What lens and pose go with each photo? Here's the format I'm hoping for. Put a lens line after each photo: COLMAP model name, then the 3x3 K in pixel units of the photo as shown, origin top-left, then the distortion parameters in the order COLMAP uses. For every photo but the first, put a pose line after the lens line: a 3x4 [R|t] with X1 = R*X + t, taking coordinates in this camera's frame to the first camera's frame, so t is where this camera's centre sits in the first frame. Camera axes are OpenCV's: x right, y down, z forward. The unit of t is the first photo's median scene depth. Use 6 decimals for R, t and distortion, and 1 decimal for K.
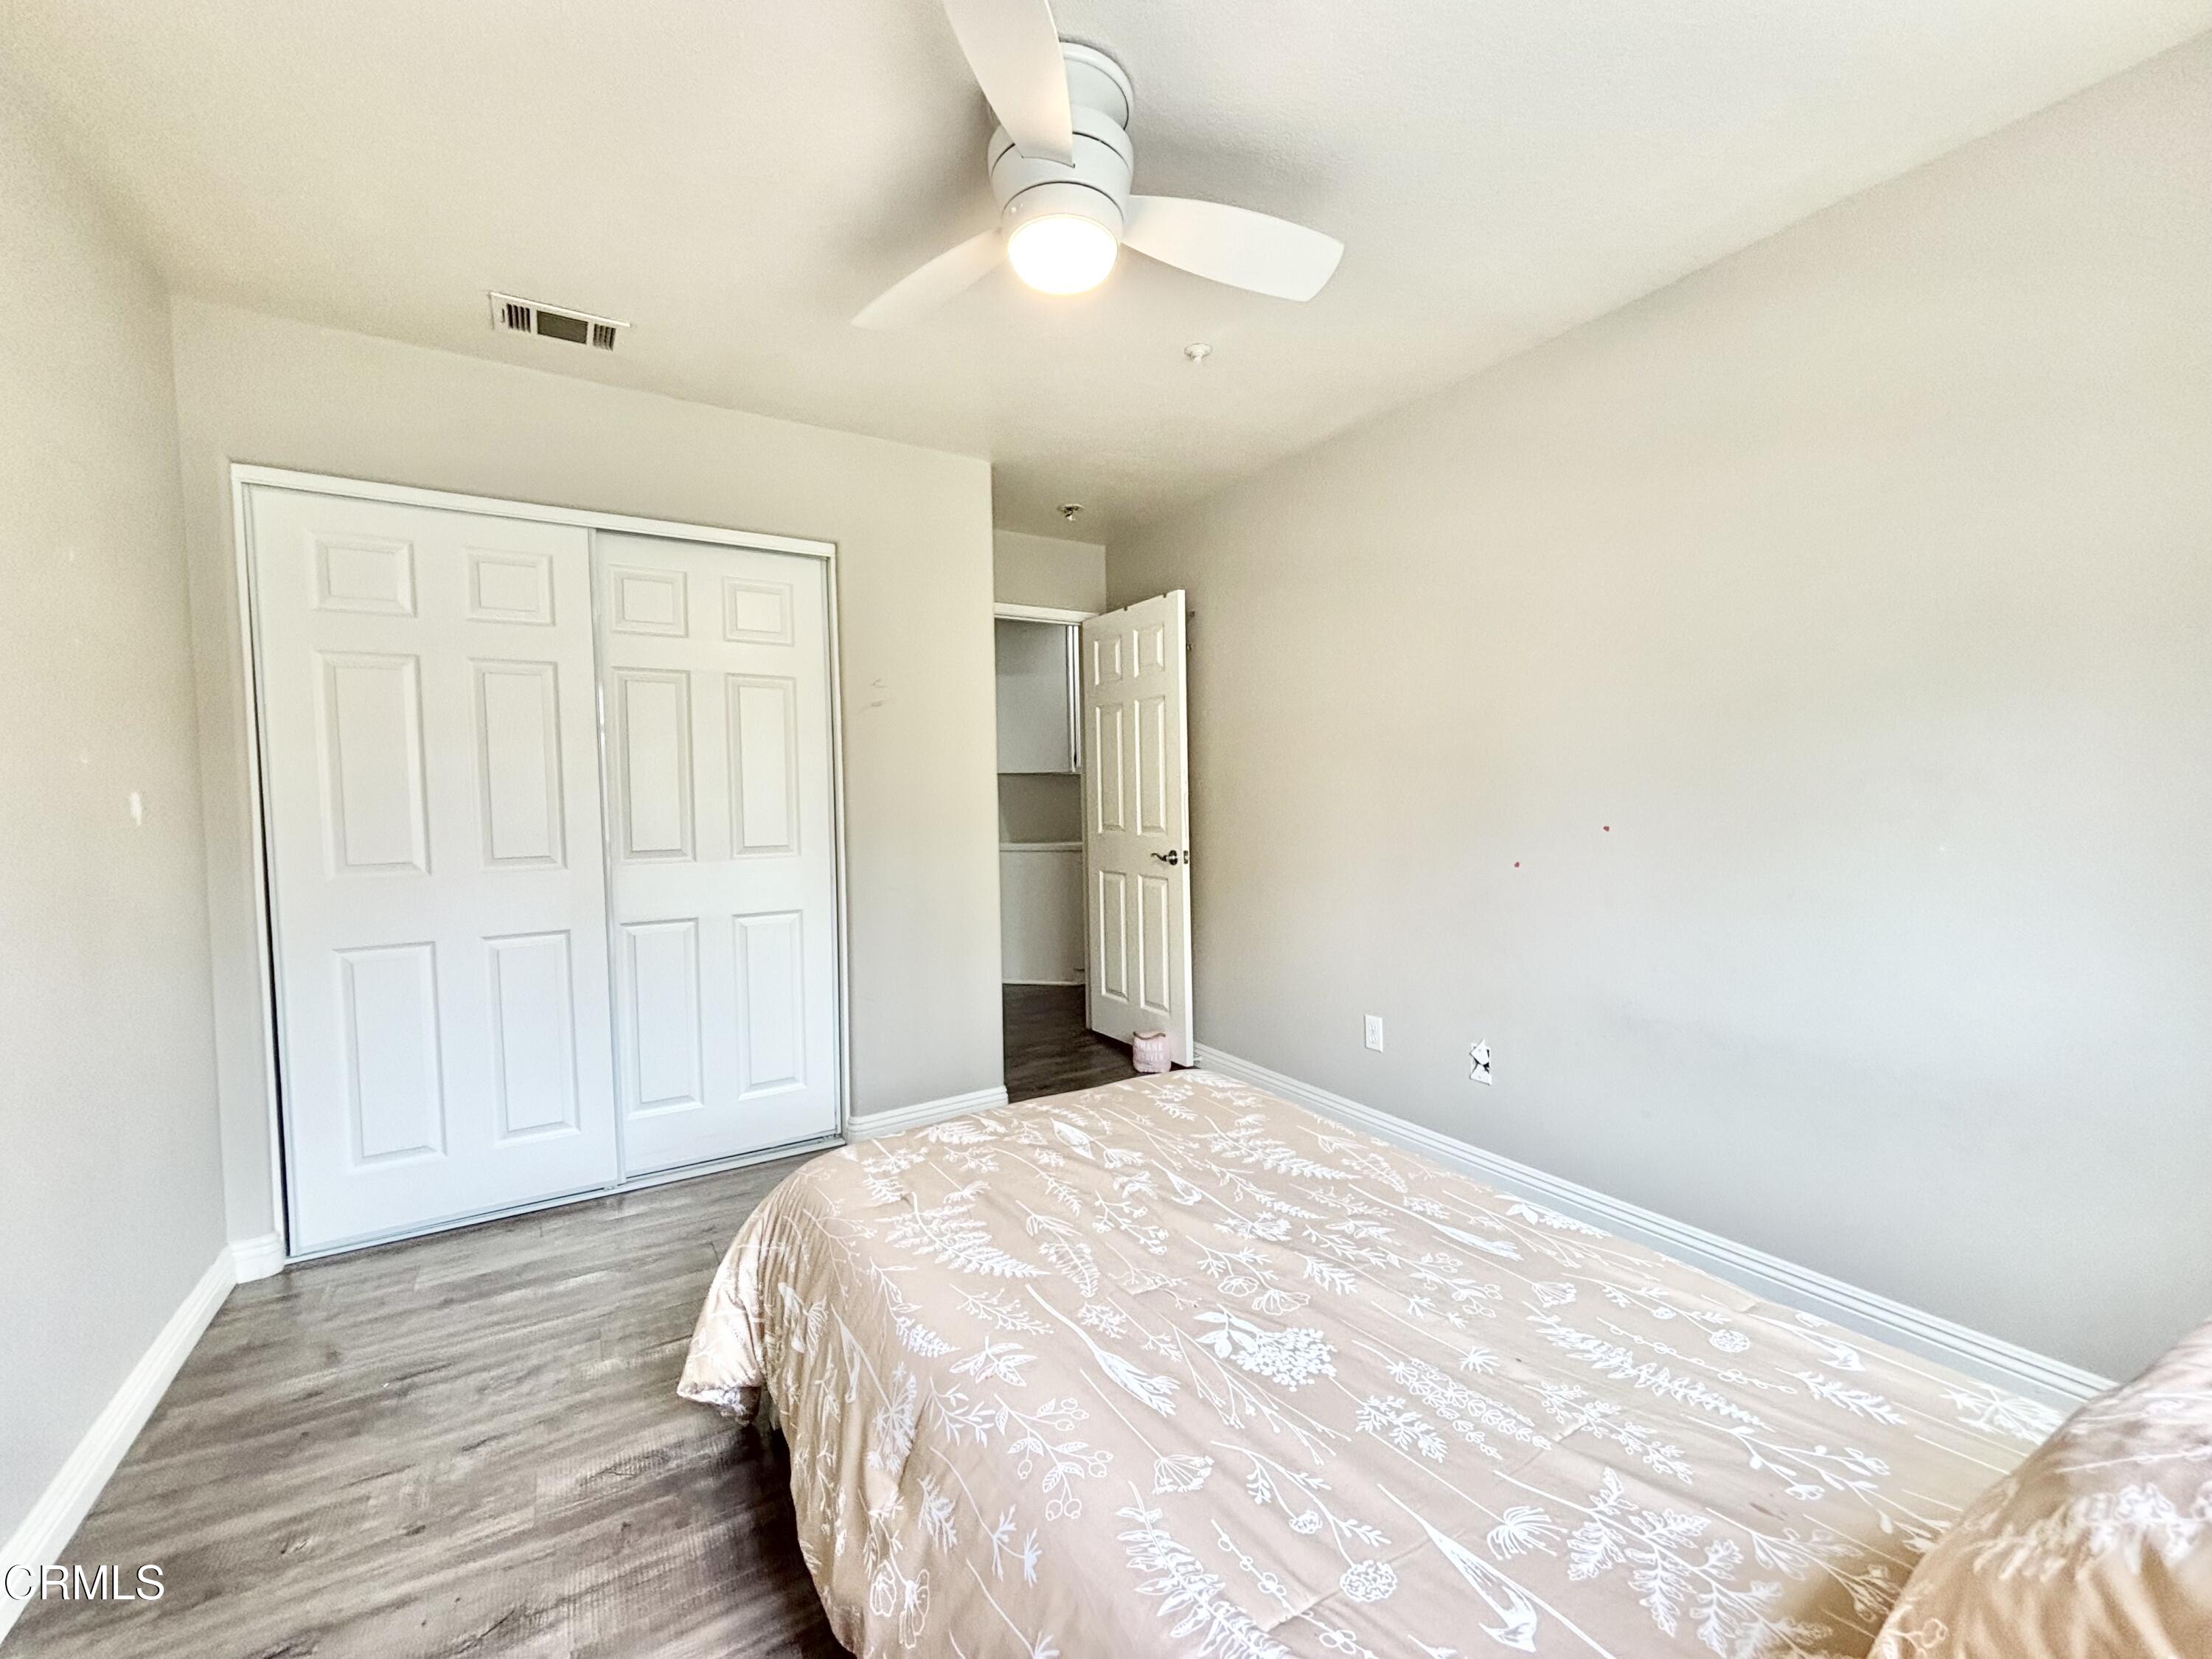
lens RADIAL K [[889.0, 0, 1107.4], [0, 889.0, 831.6], [0, 0, 1]] dist [0.004961, -0.000434]
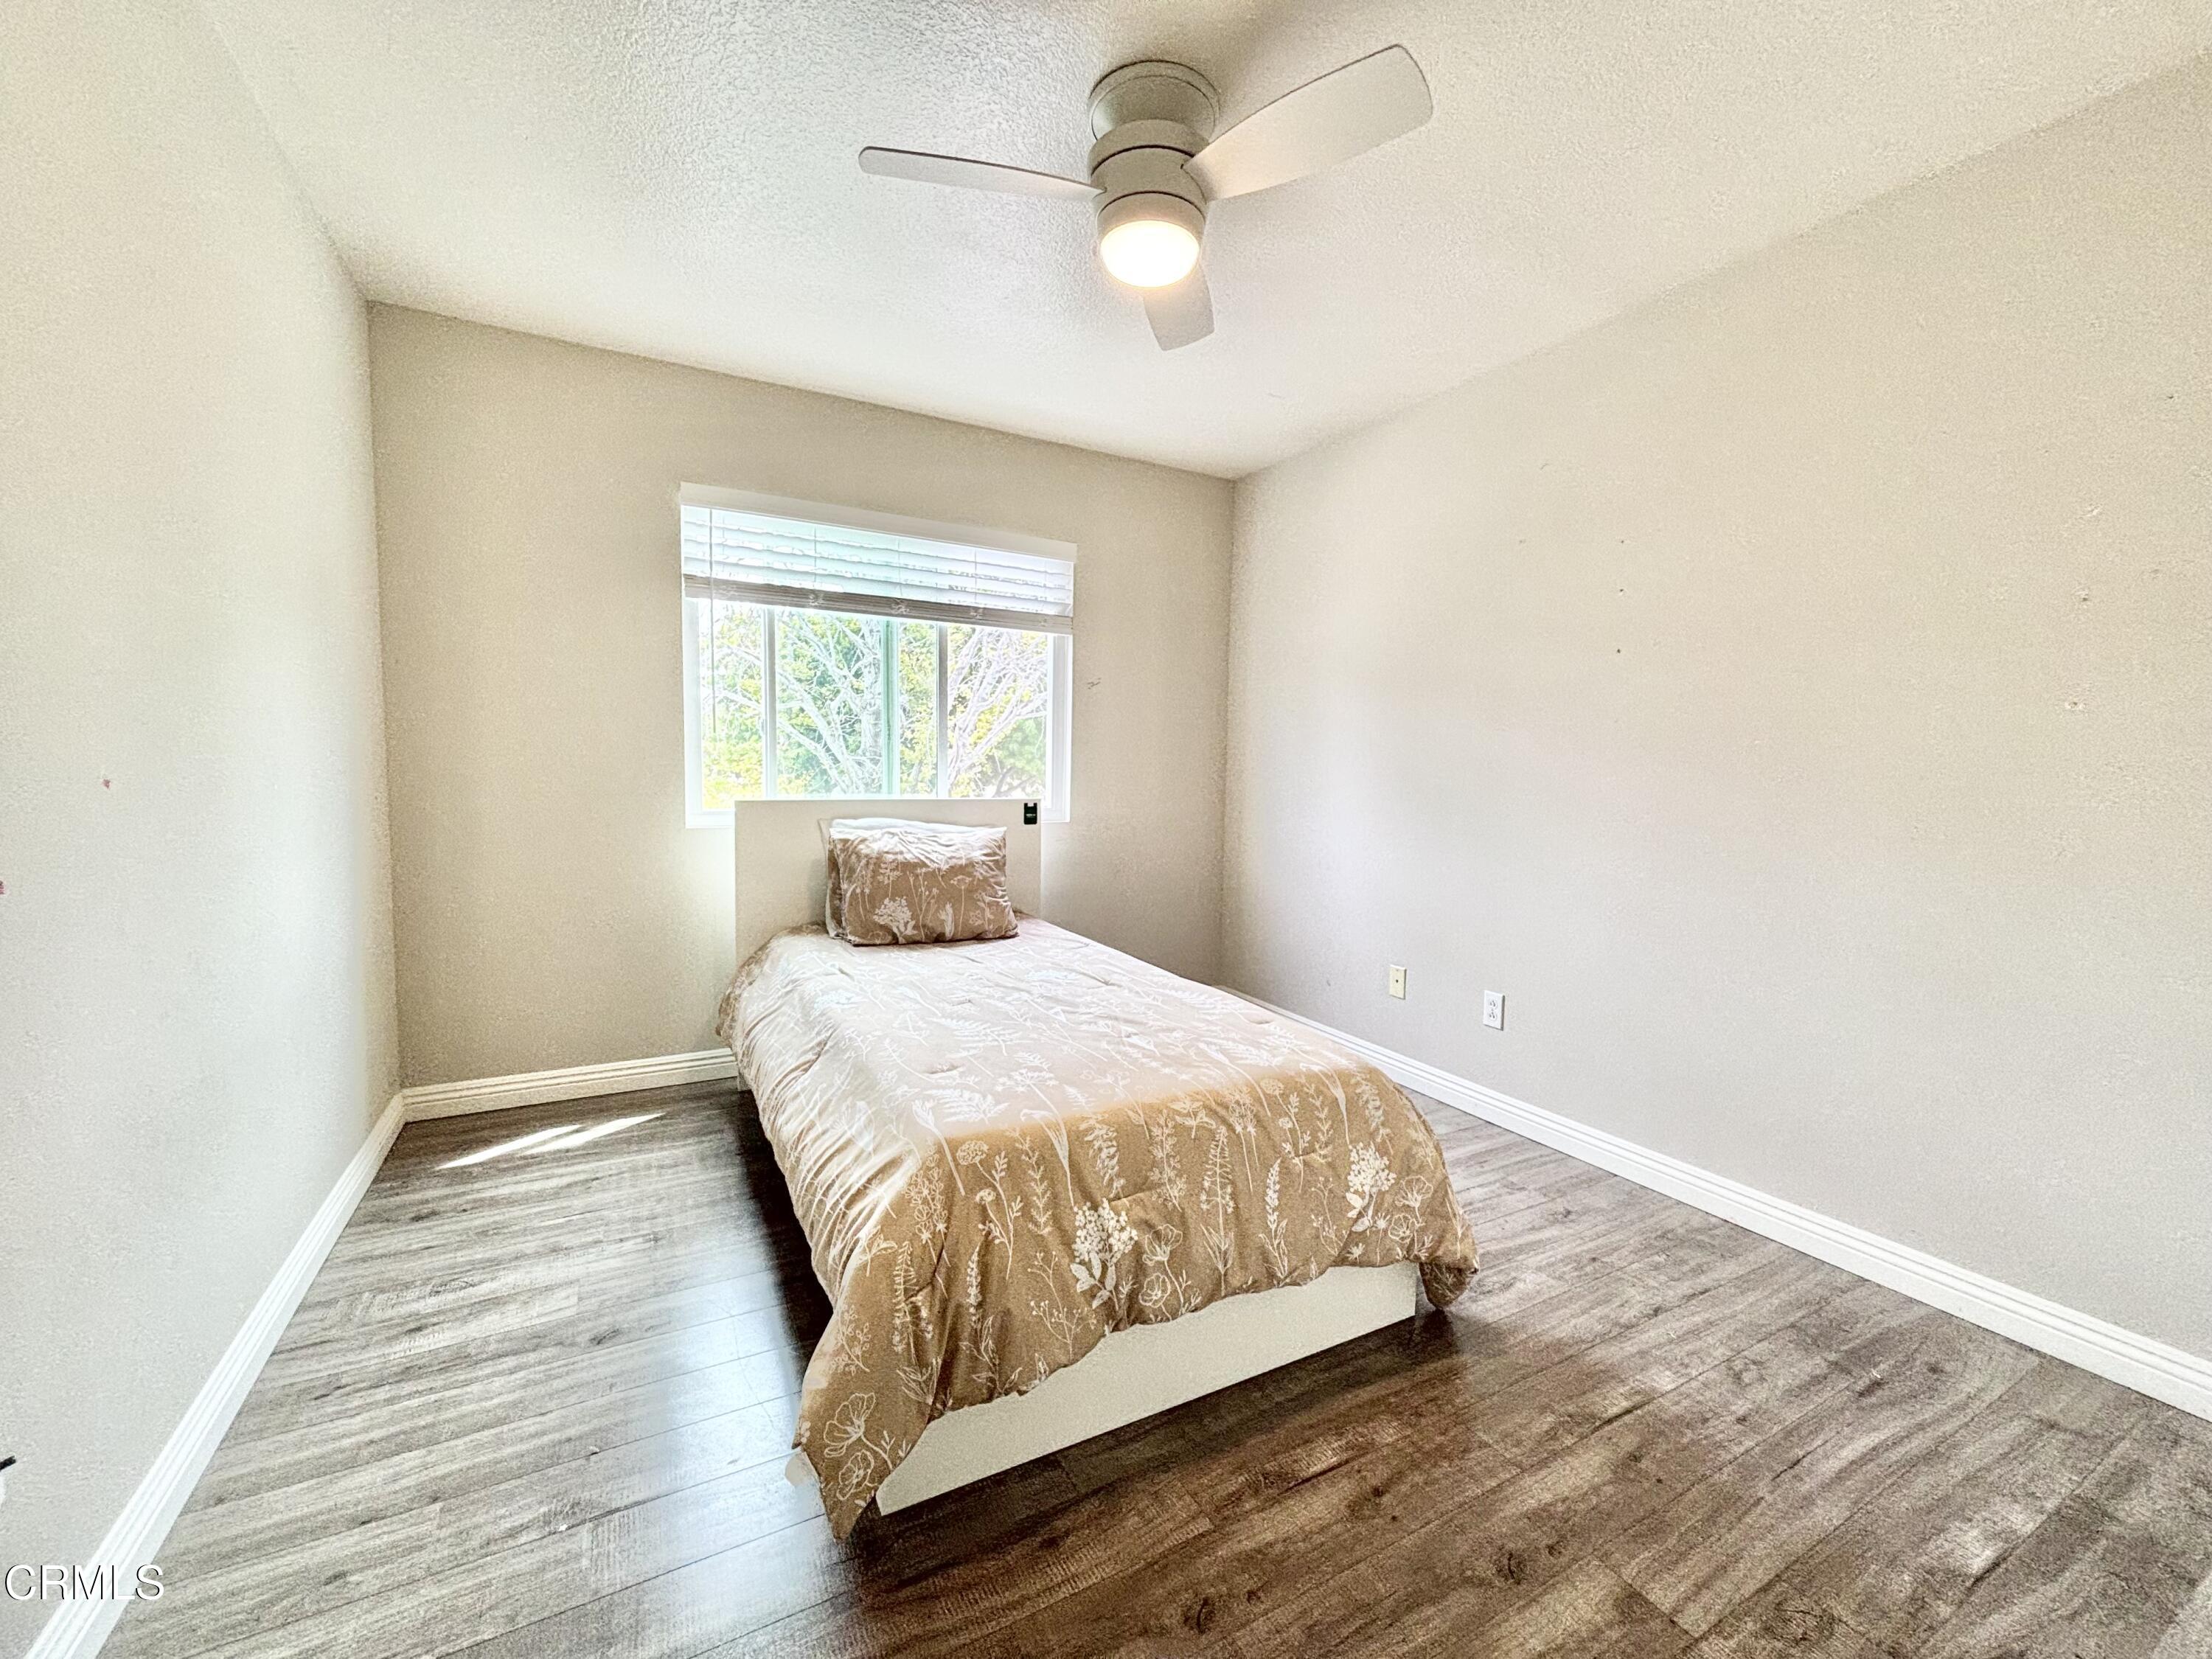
lens RADIAL K [[889.0, 0, 1107.4], [0, 889.0, 831.6], [0, 0, 1]] dist [0.004961, -0.000434]
pose [[-0.998343, -0.008650, 0.056896, -0.062543], [-0.002187, 0.993627, 0.112700, -0.047583], [-0.057508, 0.112389, -0.991999, 2.051911]]
